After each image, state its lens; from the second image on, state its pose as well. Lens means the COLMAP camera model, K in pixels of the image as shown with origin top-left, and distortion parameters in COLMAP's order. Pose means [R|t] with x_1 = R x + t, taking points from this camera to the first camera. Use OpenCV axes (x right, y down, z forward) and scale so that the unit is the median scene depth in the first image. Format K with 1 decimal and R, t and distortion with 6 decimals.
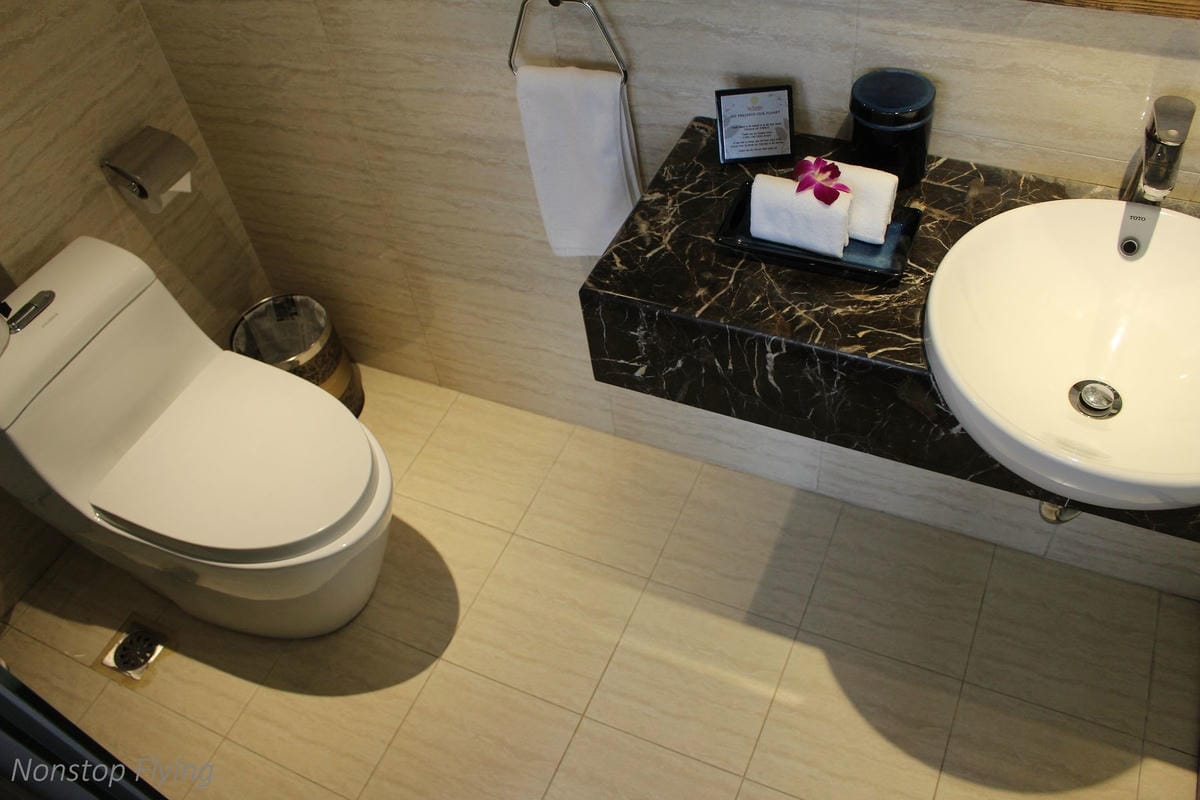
lens RADIAL K [[983.7, 0, 597.3], [0, 983.7, 402.8], [0, 0, 1]] dist [-0.136212, 0.099136]
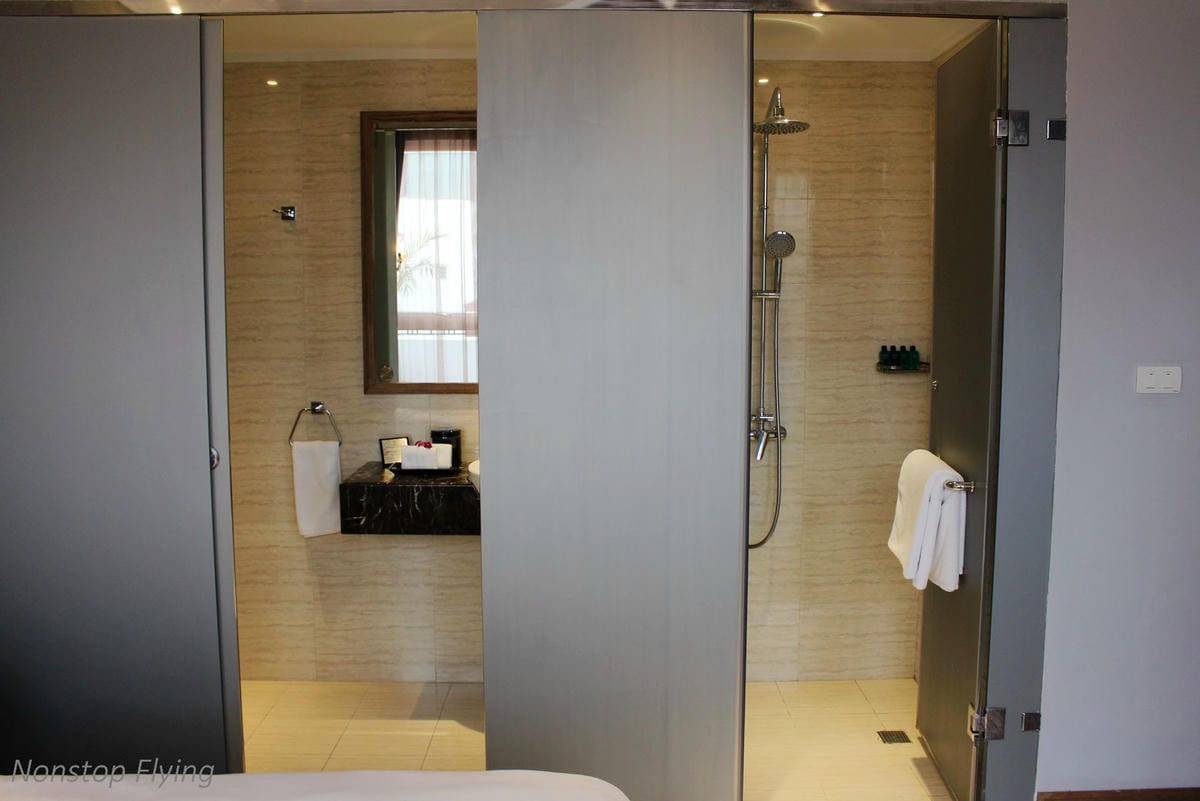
lens RADIAL K [[983.7, 0, 602.5], [0, 983.7, 397.4], [0, 0, 1]] dist [-0.136212, 0.099136]
pose [[0.896520, 0.063619, 0.438410, -0.558934], [0.255298, 0.734578, -0.628664, 1.571350], [-0.362042, 0.675535, 0.642322, -1.103165]]
